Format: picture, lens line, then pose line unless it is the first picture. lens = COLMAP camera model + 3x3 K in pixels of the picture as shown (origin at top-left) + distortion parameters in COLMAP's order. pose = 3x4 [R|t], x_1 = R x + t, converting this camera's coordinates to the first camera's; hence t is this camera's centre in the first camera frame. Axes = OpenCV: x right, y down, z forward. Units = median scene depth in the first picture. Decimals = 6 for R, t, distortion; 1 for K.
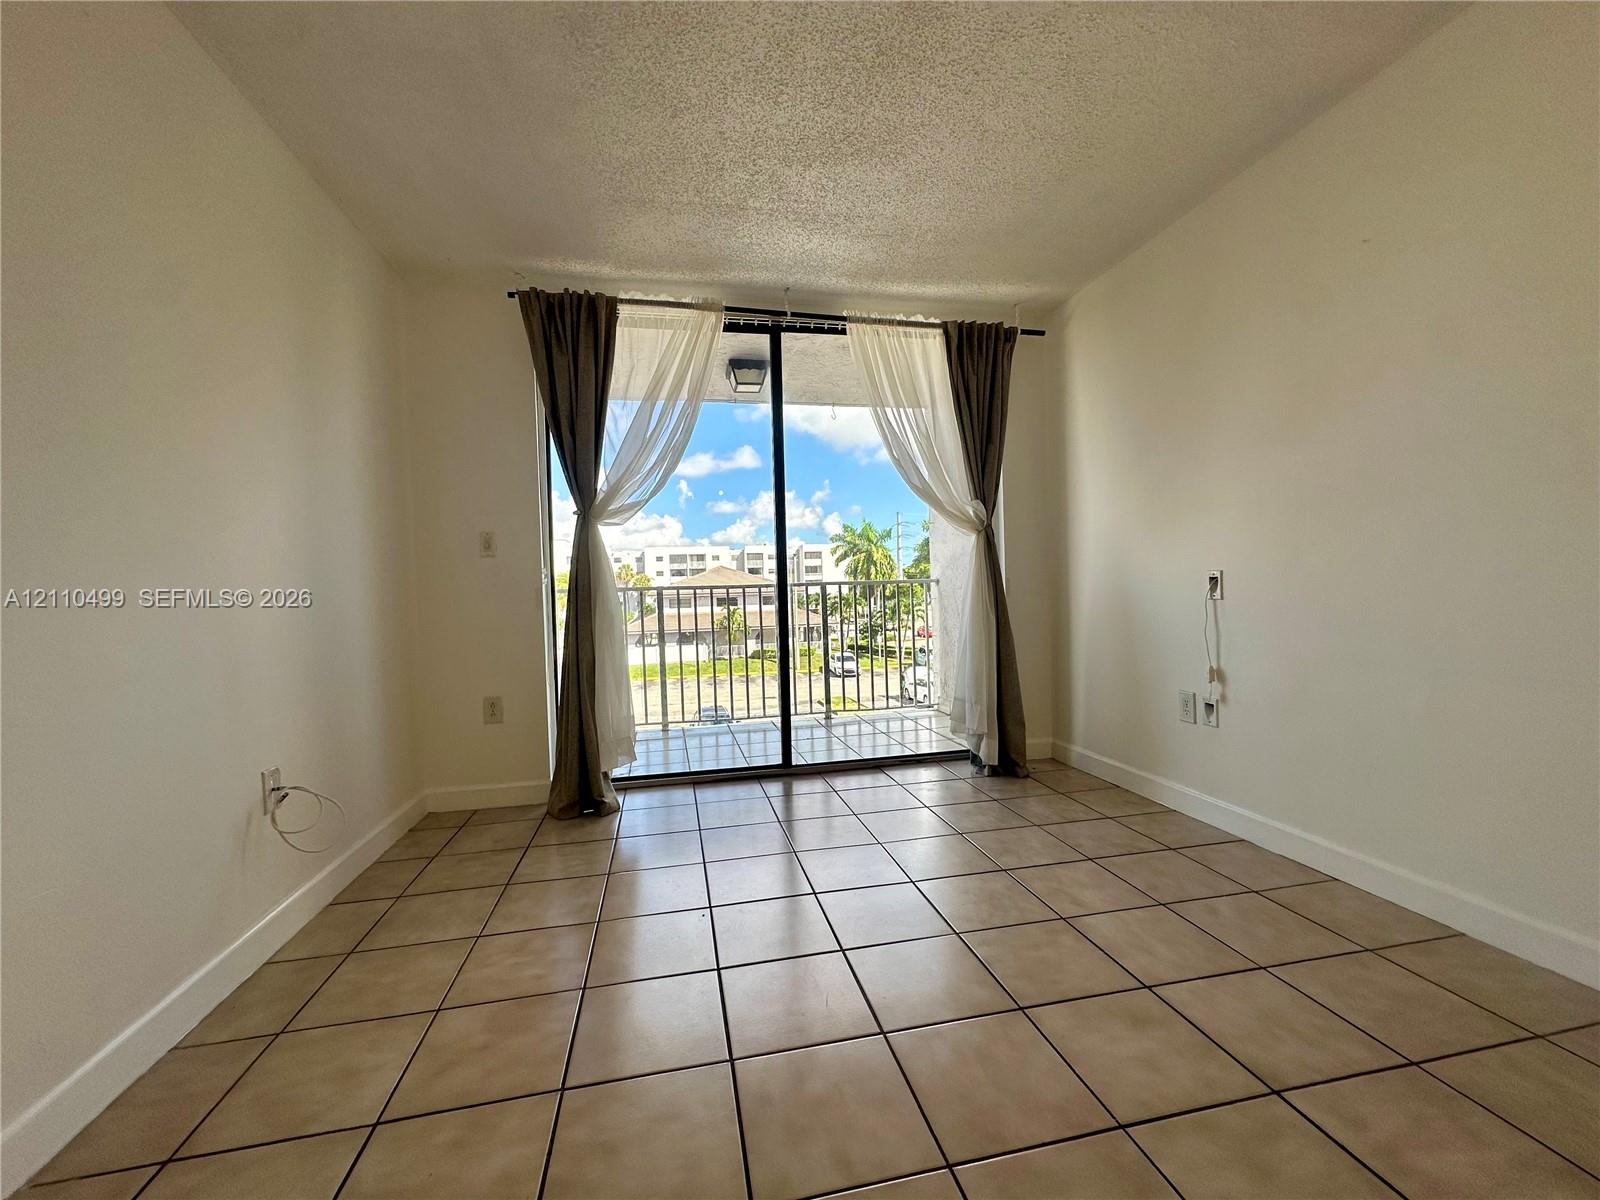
lens RADIAL K [[639.8, 0, 798.6], [0, 639.8, 594.8], [0, 0, 1]] dist [-0.001862, 0.000332]
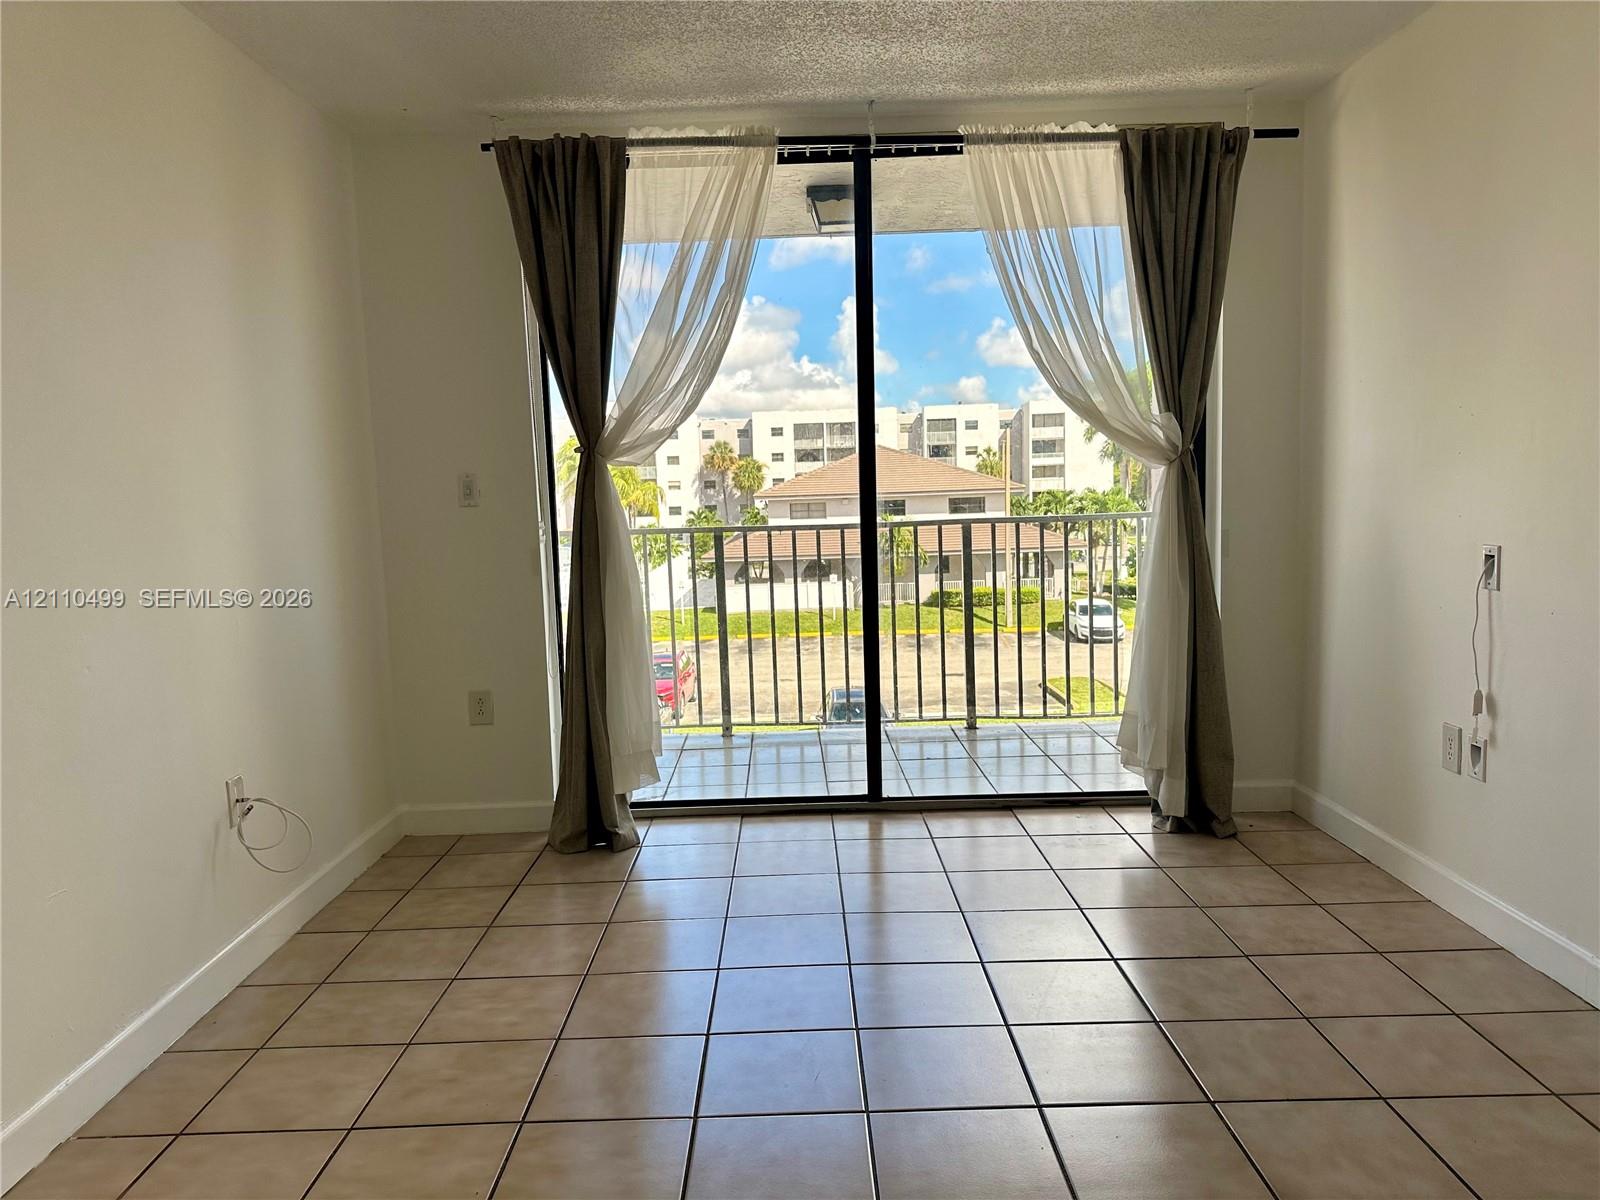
lens RADIAL K [[1112.6, 0, 793.7], [0, 1112.6, 591.5], [0, 0, 1]] dist [0.095033, -0.144551]
pose [[0.979664, 0.017189, -0.199908, 0.146646], [0.000863, 0.995953, 0.089869, -0.074444], [0.200644, -0.088214, 0.975685, -0.209516]]
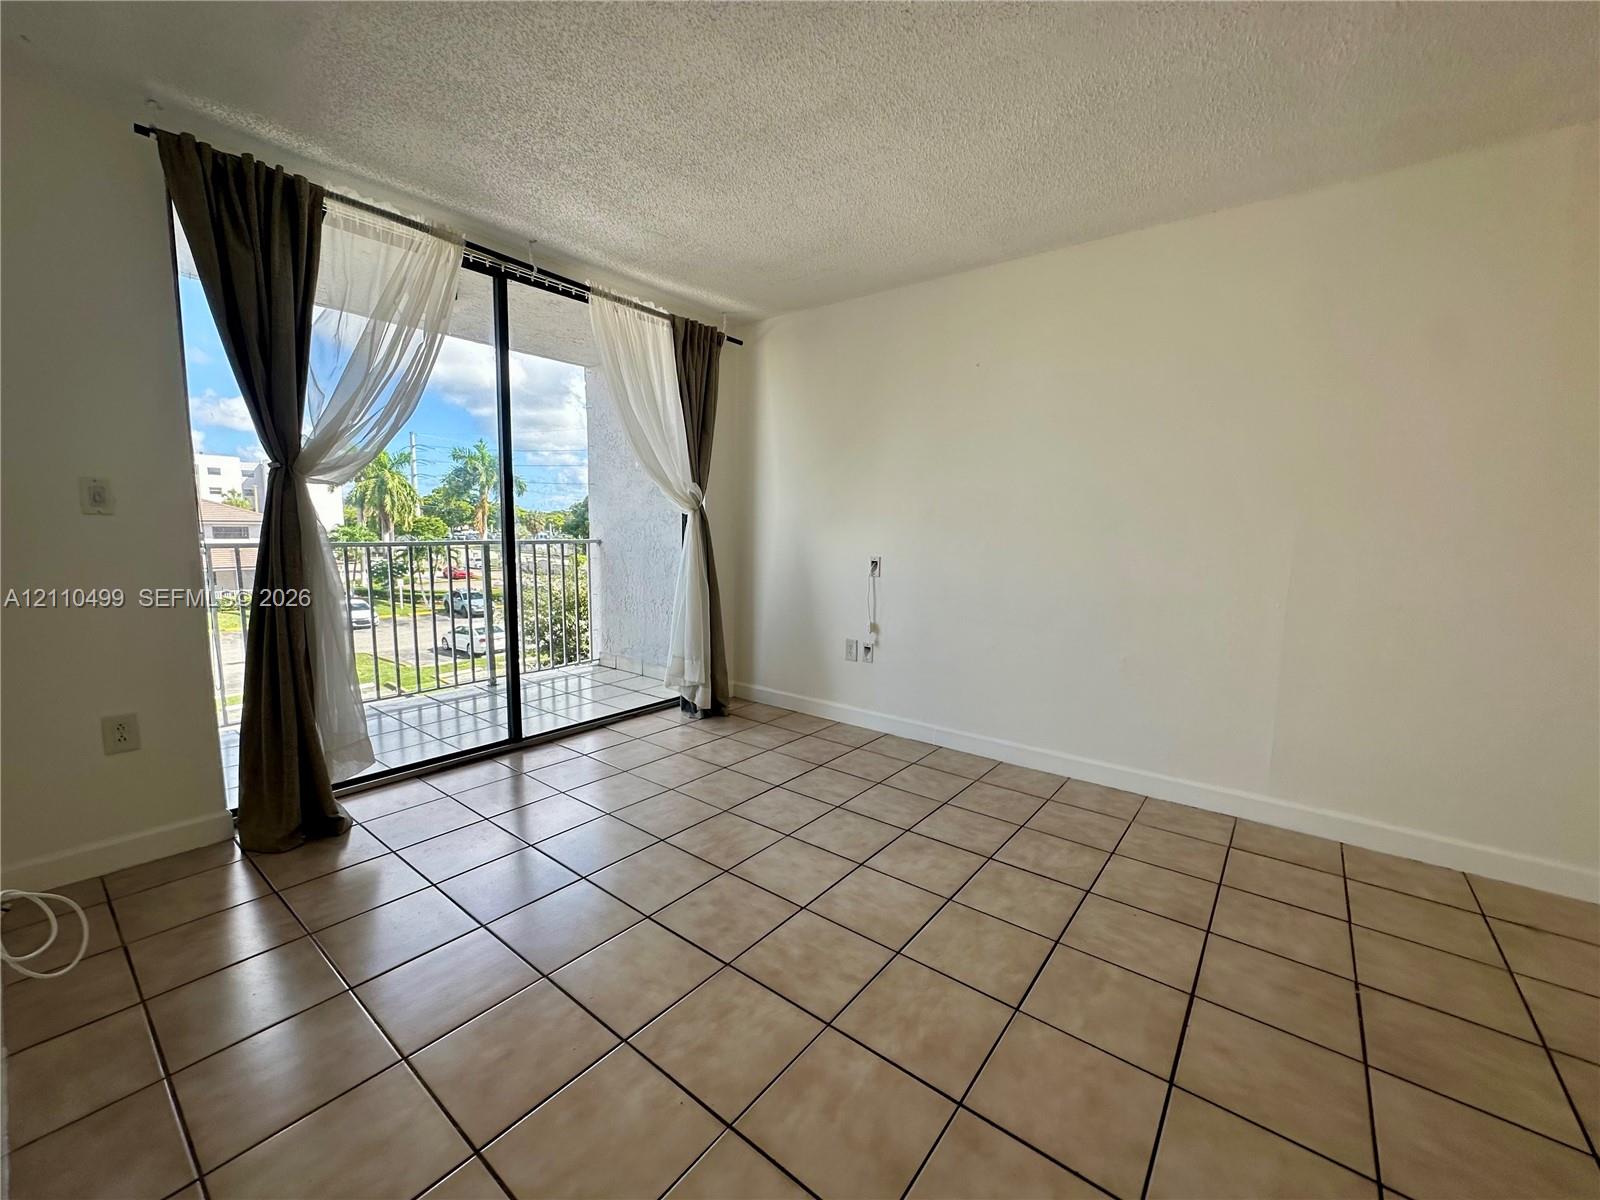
lens RADIAL K [[643.2, 0, 797.7], [0, 643.2, 592.4], [0, 0, 1]] dist [0.000008, 0.000174]
pose [[0.764899, -0.026090, 0.643621, -0.339602], [-0.032625, 0.996328, 0.079161, -0.052812], [-0.643323, -0.081548, 0.761239, -0.007312]]
